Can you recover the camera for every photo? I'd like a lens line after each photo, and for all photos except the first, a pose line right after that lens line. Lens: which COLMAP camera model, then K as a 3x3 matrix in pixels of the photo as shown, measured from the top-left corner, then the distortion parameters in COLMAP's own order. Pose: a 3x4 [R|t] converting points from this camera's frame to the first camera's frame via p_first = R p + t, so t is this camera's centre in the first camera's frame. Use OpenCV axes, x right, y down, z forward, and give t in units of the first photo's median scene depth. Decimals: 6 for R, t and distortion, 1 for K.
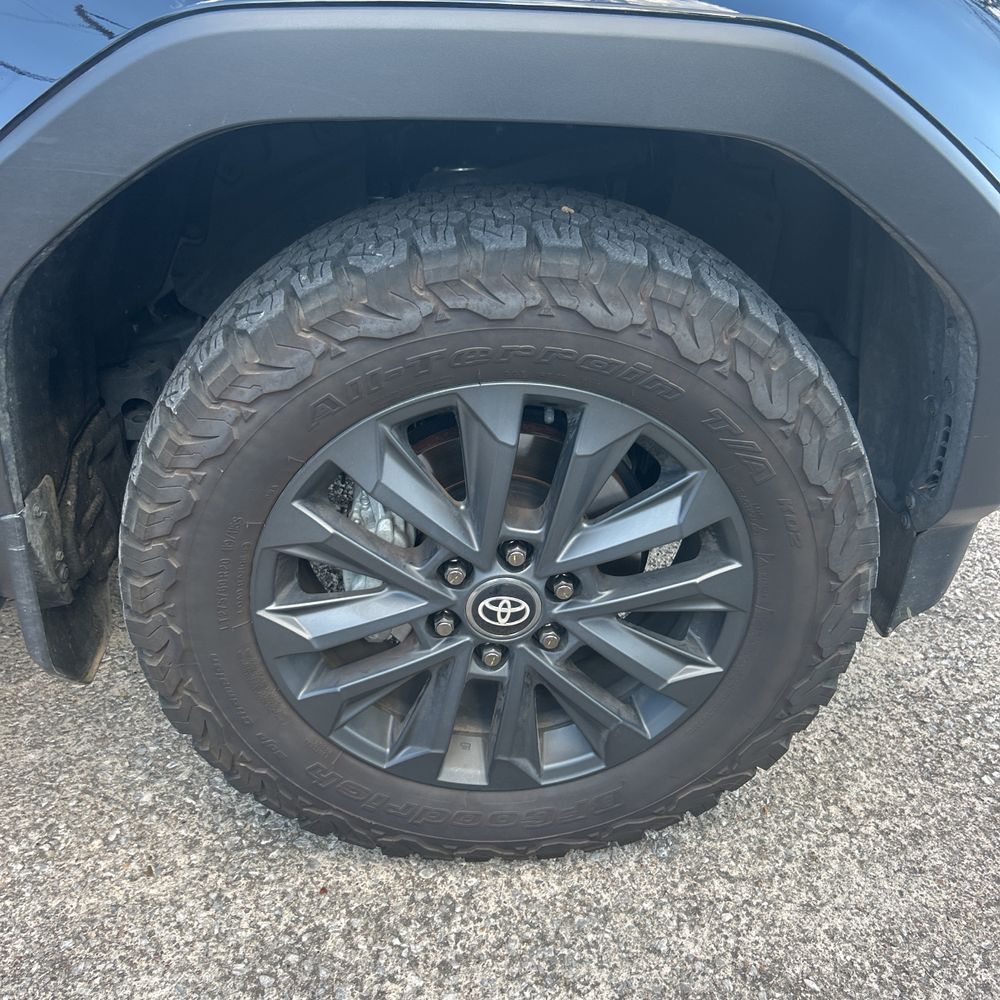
lens RADIAL K [[1011.8, 0, 494.6], [0, 1011.8, 505.0], [0, 0, 1]] dist [0.042096, -0.053469]
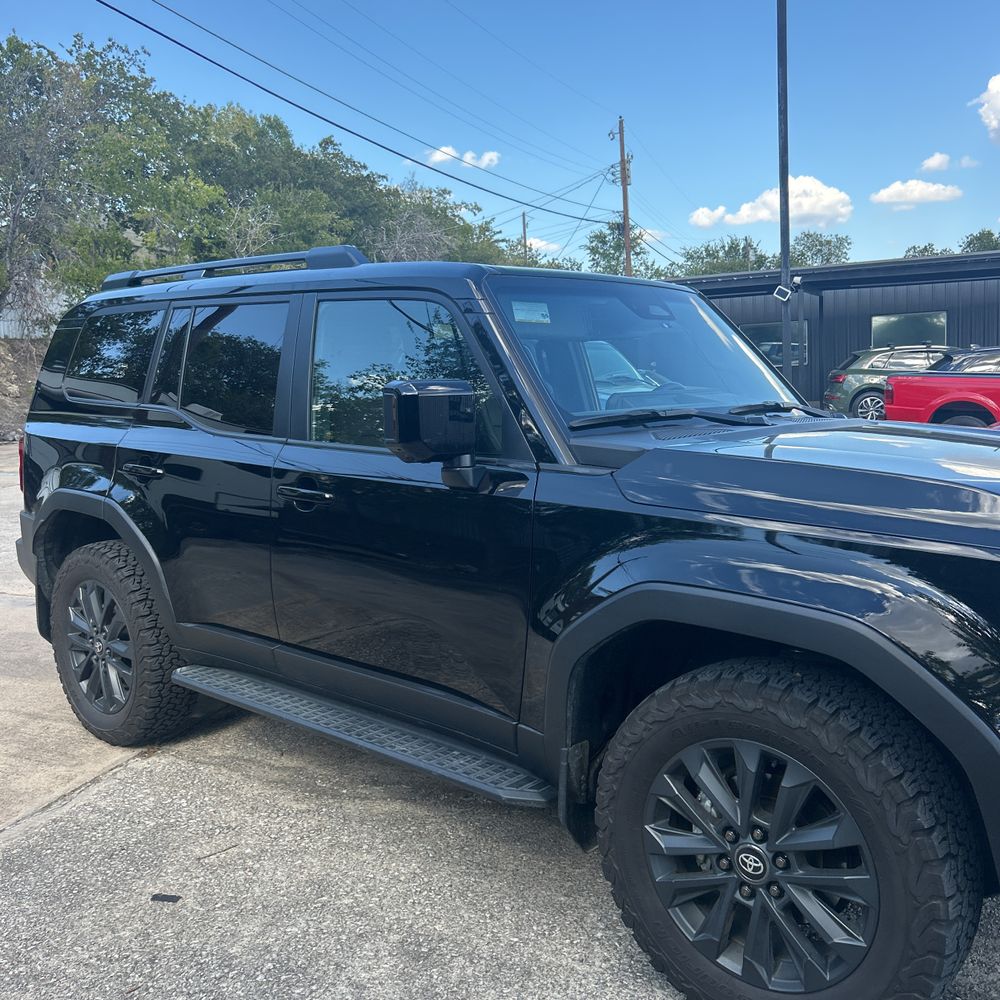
lens RADIAL K [[1024.8, 0, 485.5], [0, 1024.8, 493.2], [0, 0, 1]] dist [0.069120, -0.089679]
pose [[0.724086, 0.070003, -0.686148, 0.979980], [-0.339828, 0.901910, -0.266601, 0.169007], [0.600180, 0.426214, 0.676849, -0.993726]]
